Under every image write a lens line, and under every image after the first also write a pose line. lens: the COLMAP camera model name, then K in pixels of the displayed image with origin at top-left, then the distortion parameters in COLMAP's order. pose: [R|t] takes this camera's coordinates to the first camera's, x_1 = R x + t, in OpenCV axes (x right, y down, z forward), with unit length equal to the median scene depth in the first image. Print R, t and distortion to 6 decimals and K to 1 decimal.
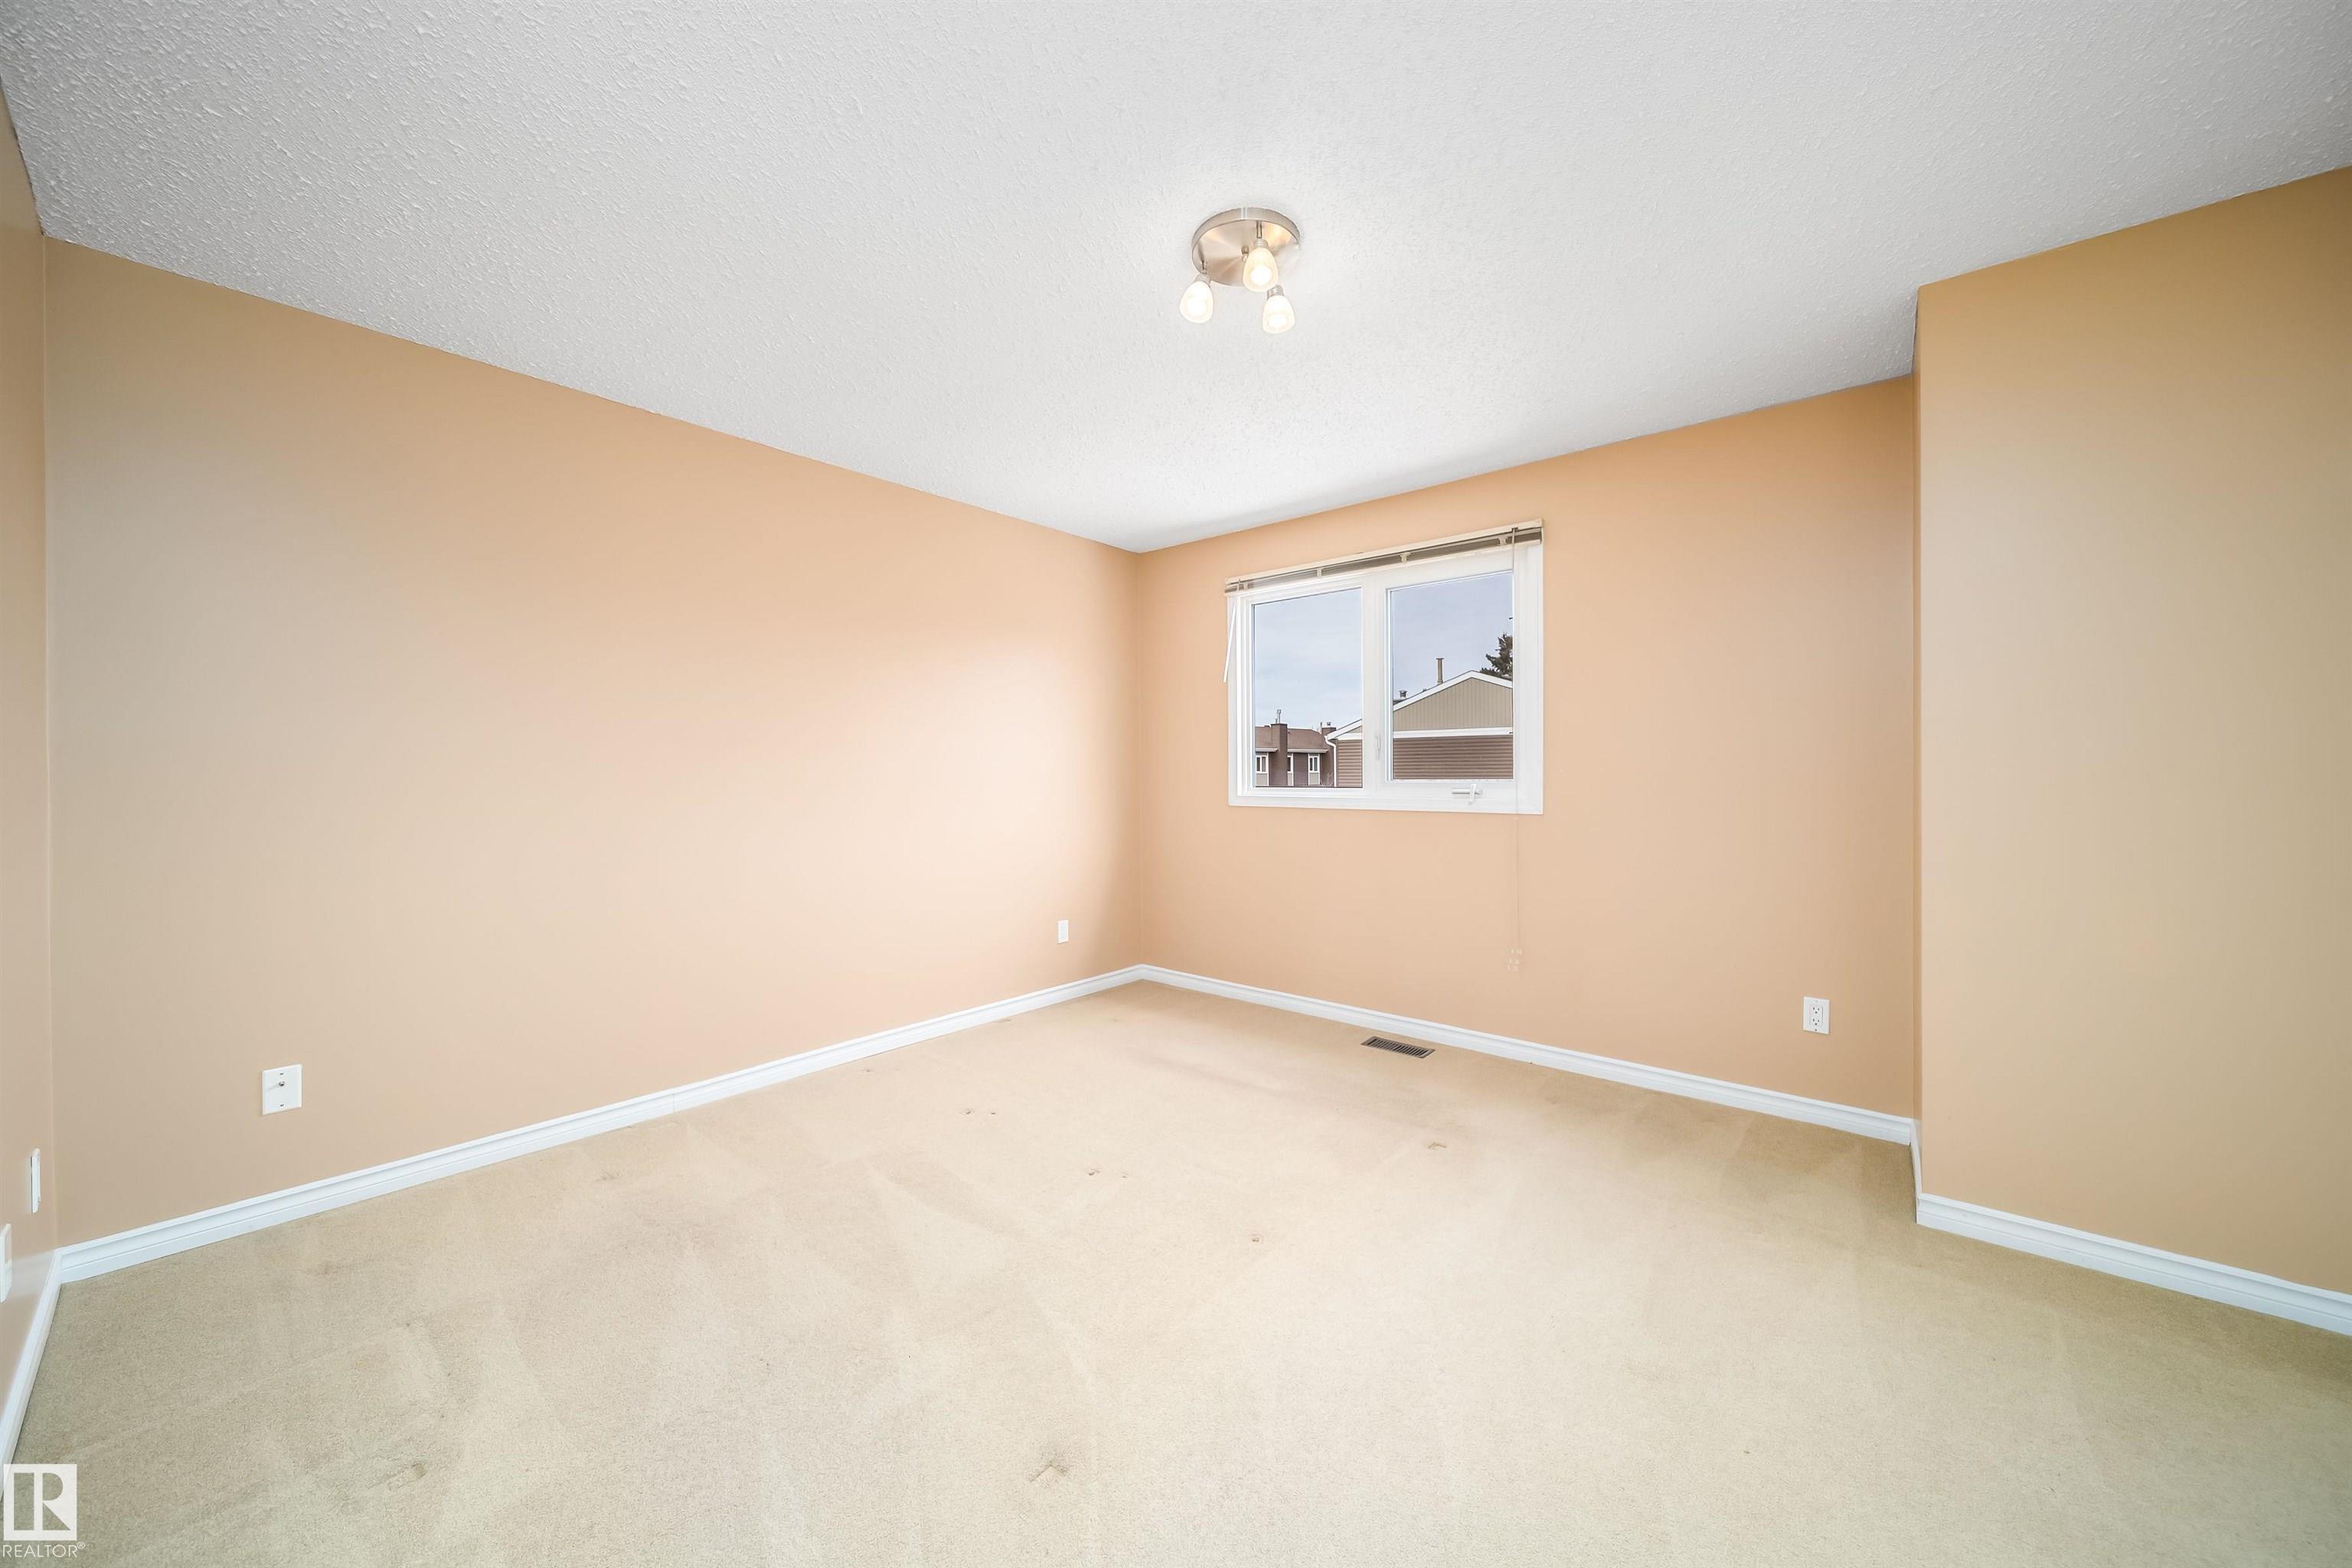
lens RADIAL K [[830.6, 0, 1179.1], [0, 830.6, 761.6], [0, 0, 1]] dist [-0.001736, -0.000227]
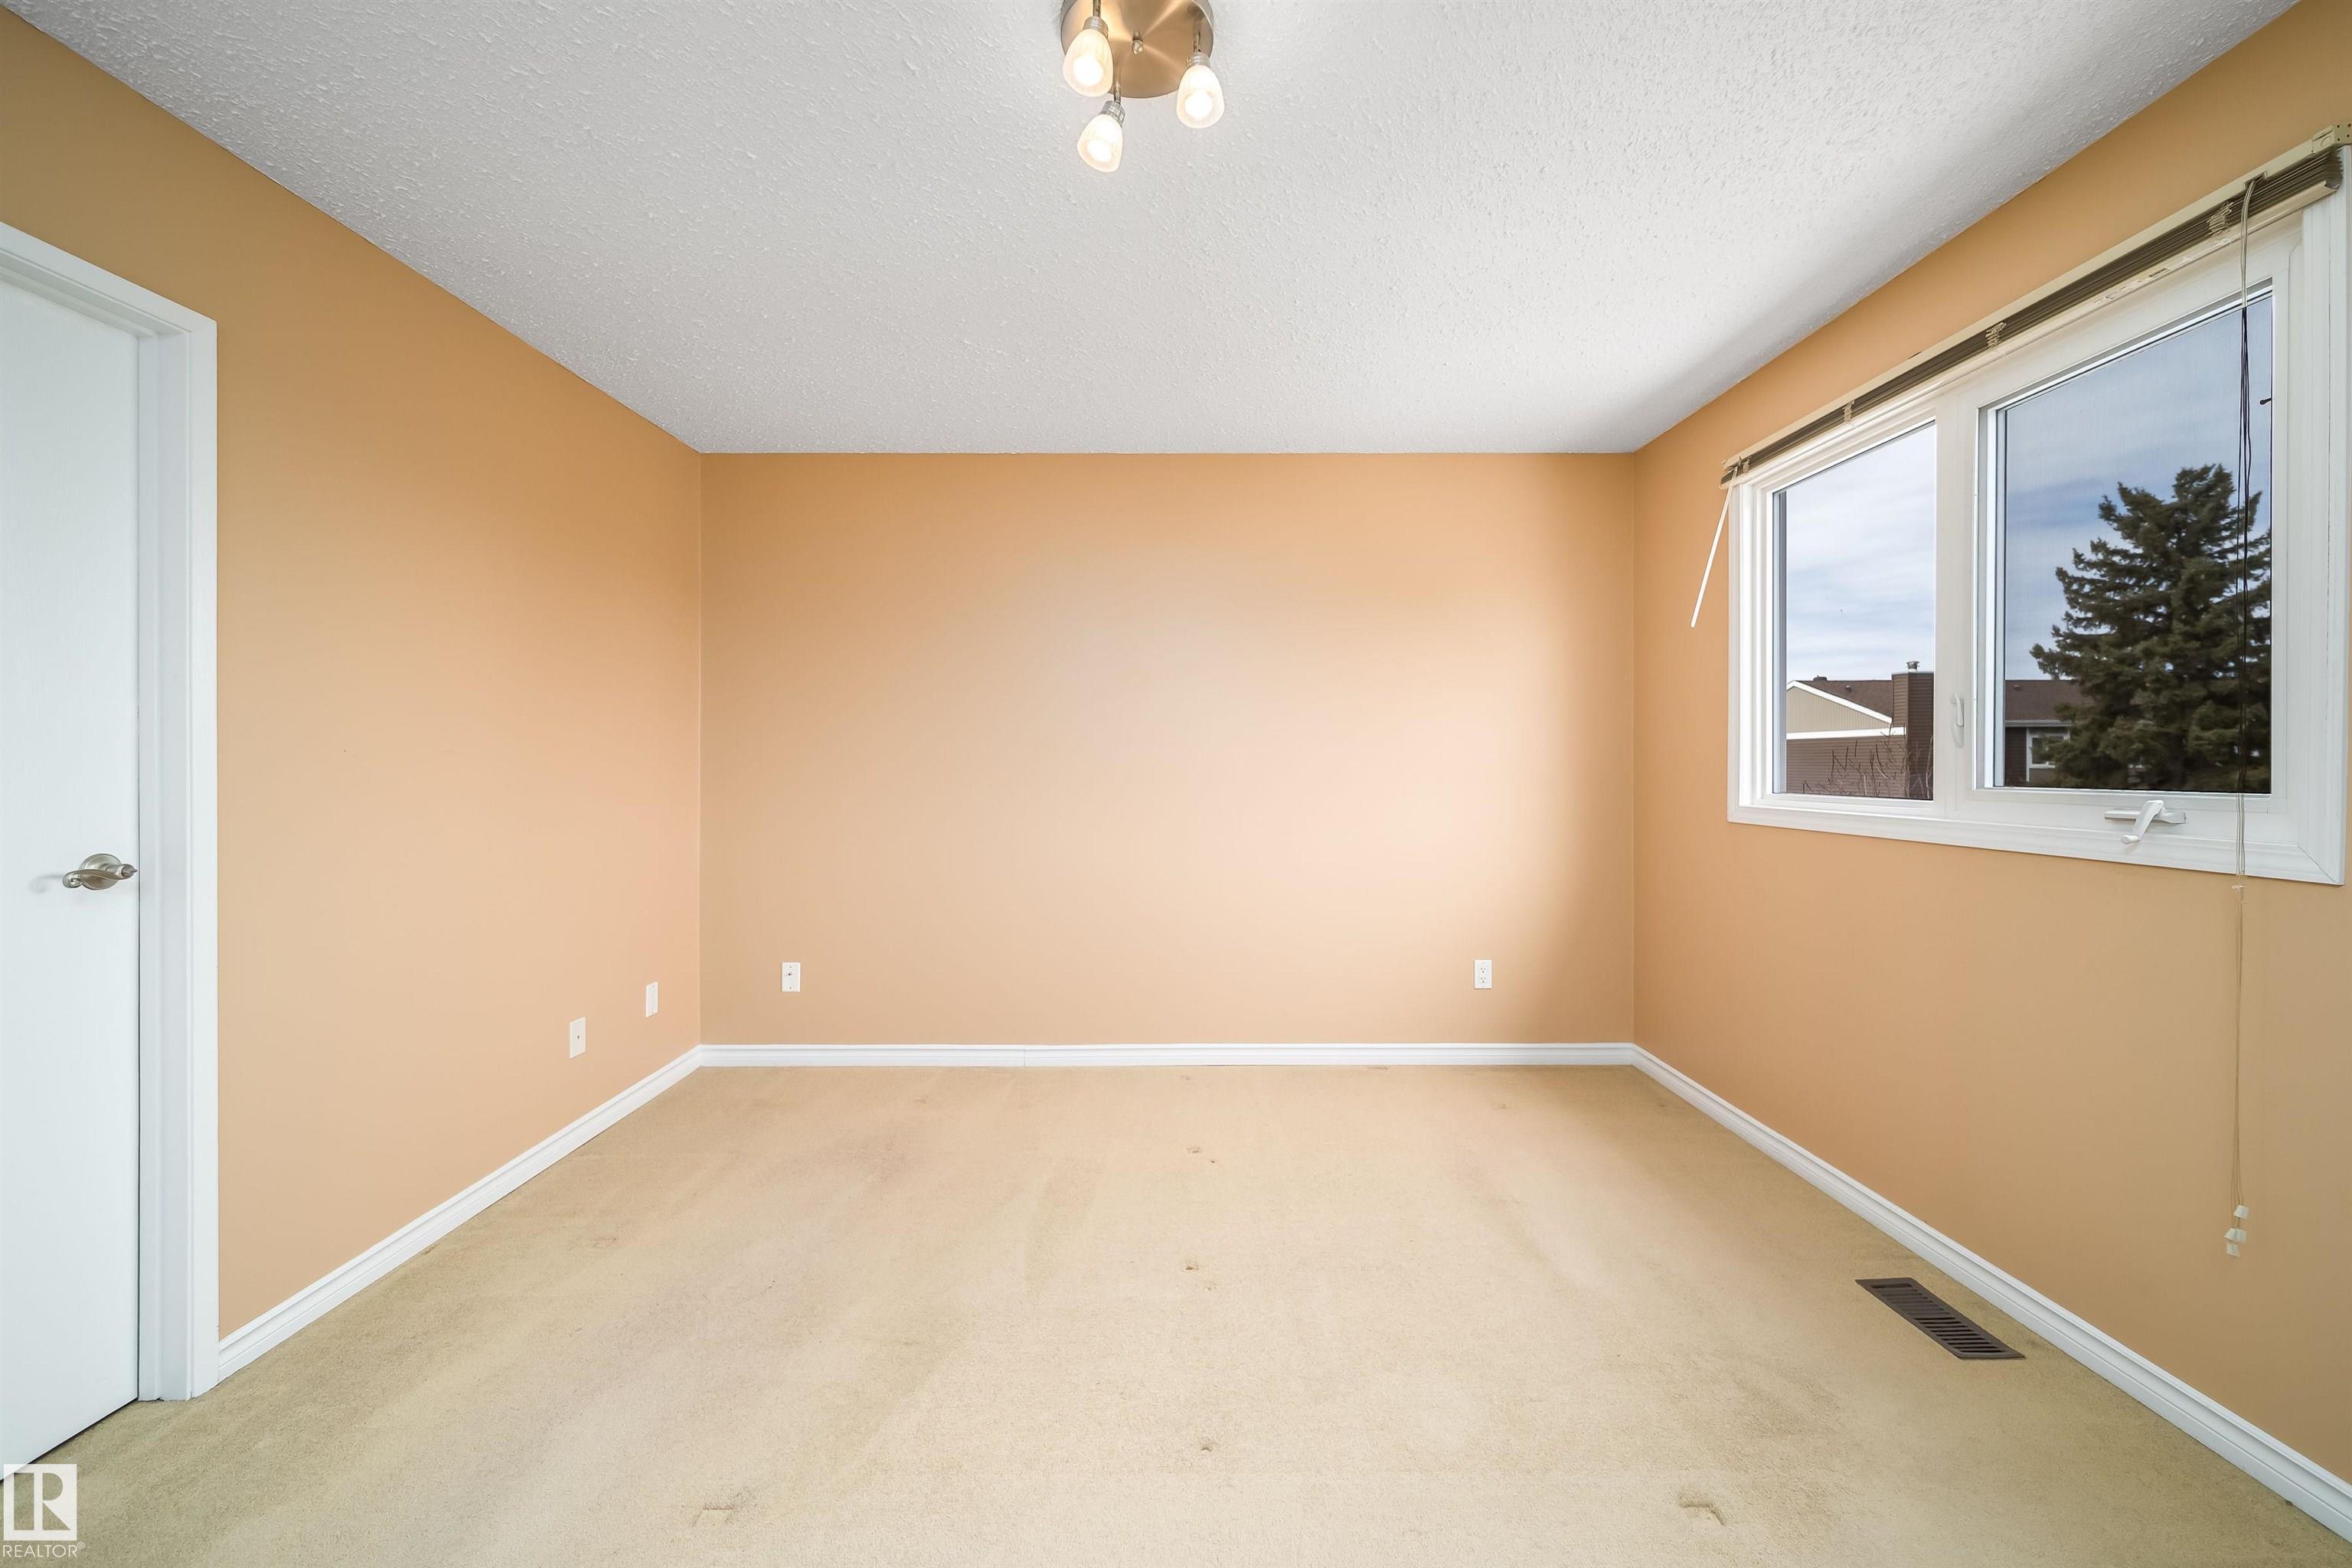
lens RADIAL K [[912.4, 0, 1177.3], [0, 912.4, 760.2], [0, 0, 1]] dist [0.000086, -0.000049]
pose [[0.650039, 0.001336, -0.759900, 0.397236], [0.006899, 0.999947, 0.007659, -0.001996], [0.759870, -0.010221, 0.649995, 0.299044]]
